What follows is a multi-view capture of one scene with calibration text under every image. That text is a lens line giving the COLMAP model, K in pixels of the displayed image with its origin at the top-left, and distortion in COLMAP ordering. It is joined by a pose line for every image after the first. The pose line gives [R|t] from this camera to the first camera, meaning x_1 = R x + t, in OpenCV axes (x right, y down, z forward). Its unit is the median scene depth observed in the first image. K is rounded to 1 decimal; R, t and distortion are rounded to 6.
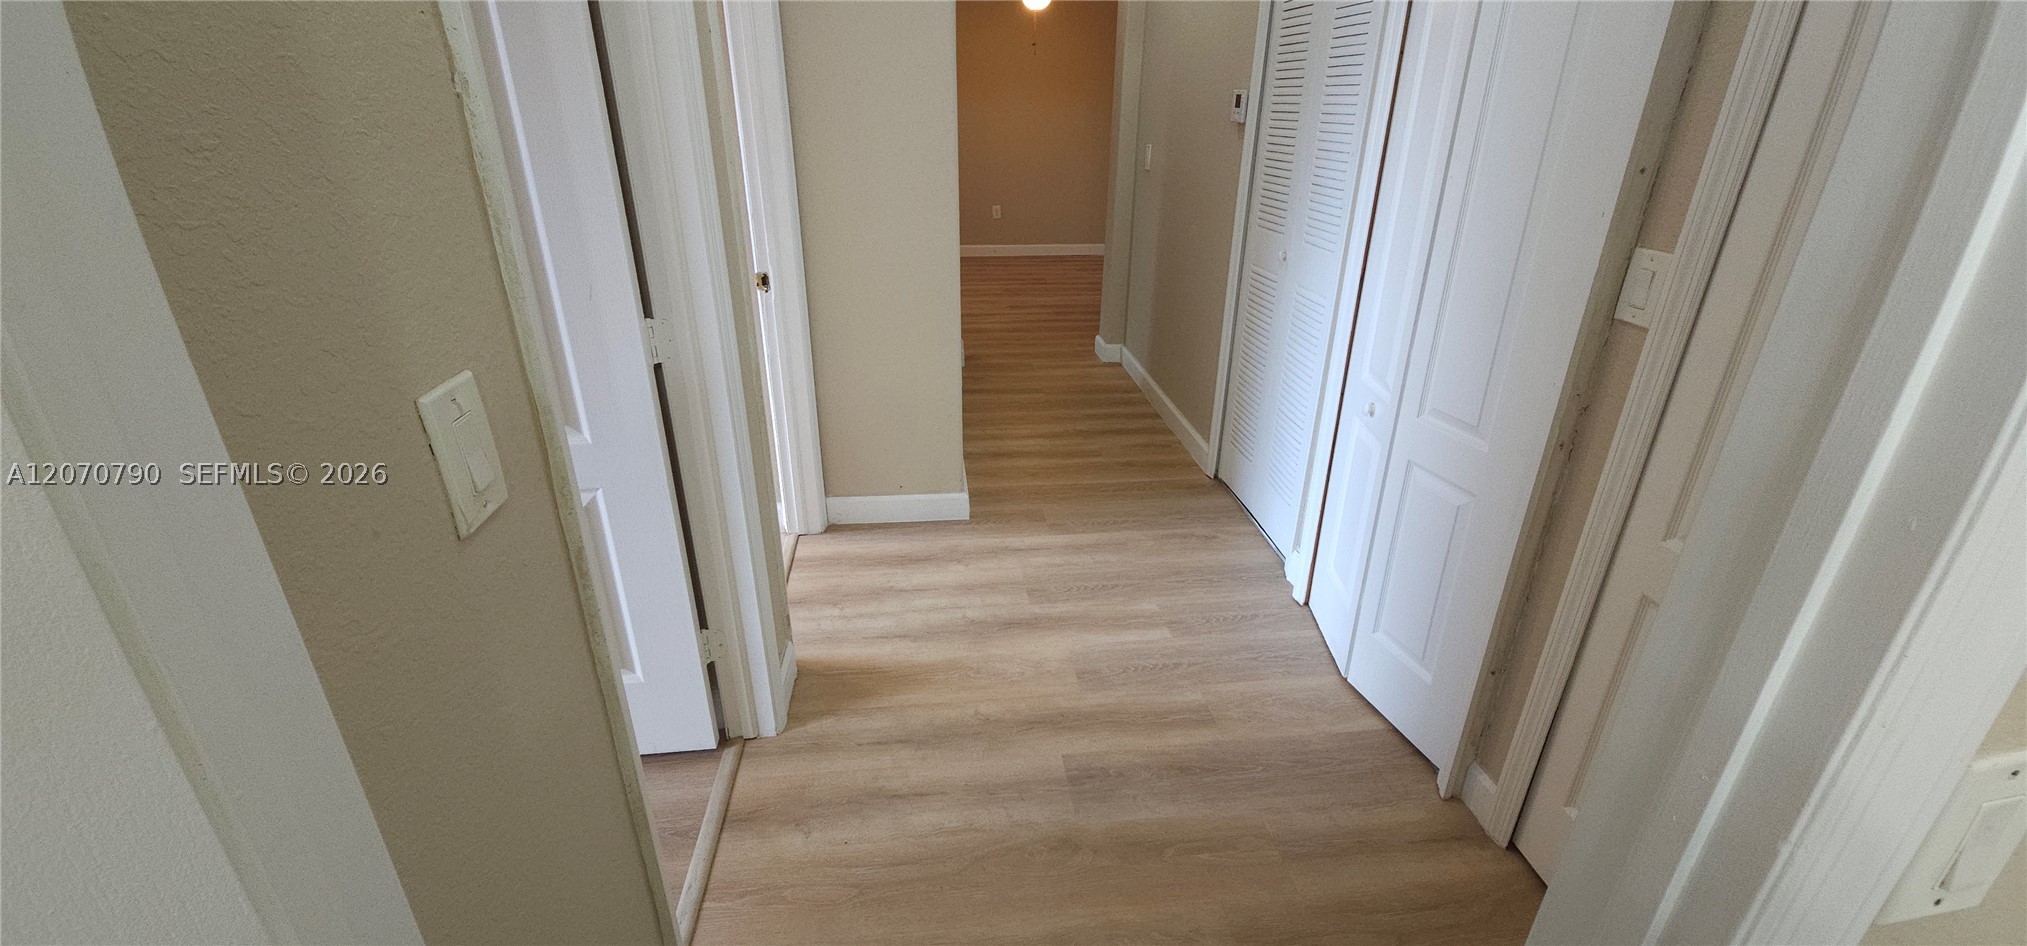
lens RADIAL K [[822.0, 0, 1013.5], [0, 822.0, 473.0], [0, 0, 1]] dist [0.001776, 0.000059]
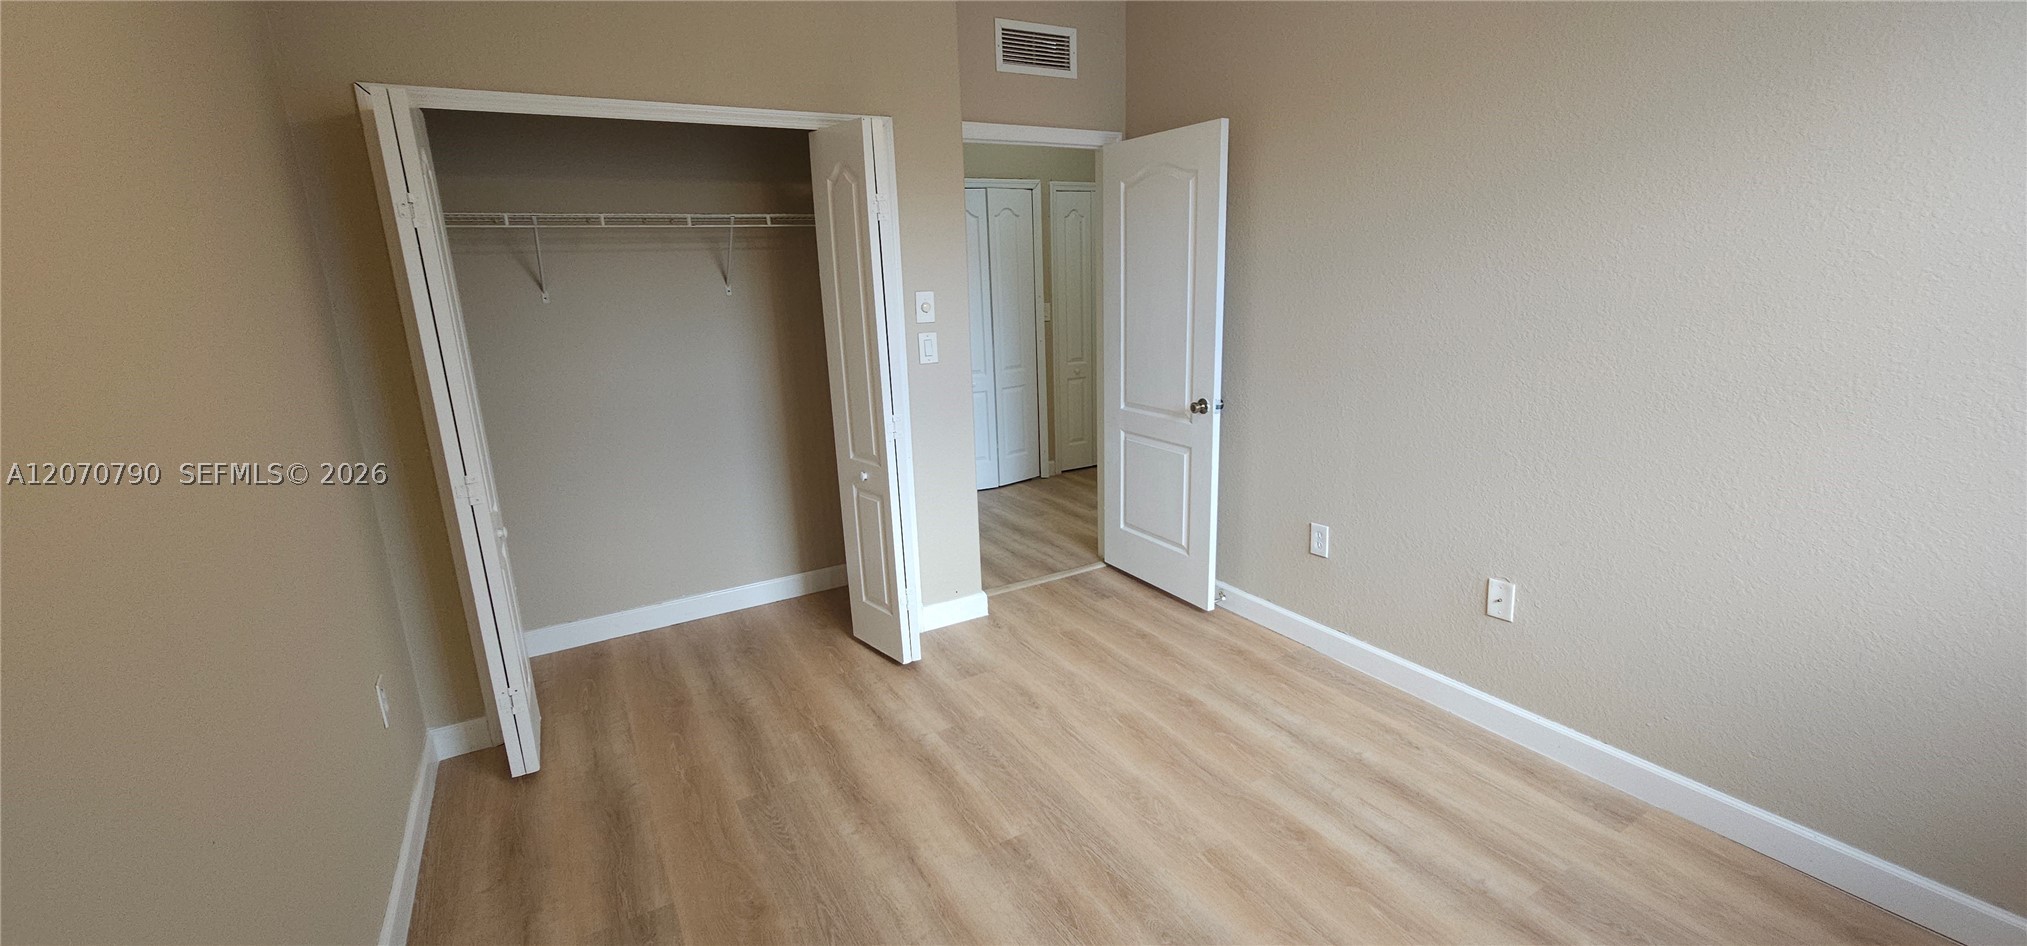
lens RADIAL K [[822.0, 0, 1013.5], [0, 822.0, 473.0], [0, 0, 1]] dist [0.001776, 0.000059]
pose [[-0.396046, -0.220748, 0.891301, -1.677752], [0.400934, 0.831680, 0.384135, -0.666417], [-0.826075, 0.509488, -0.240878, 1.399473]]
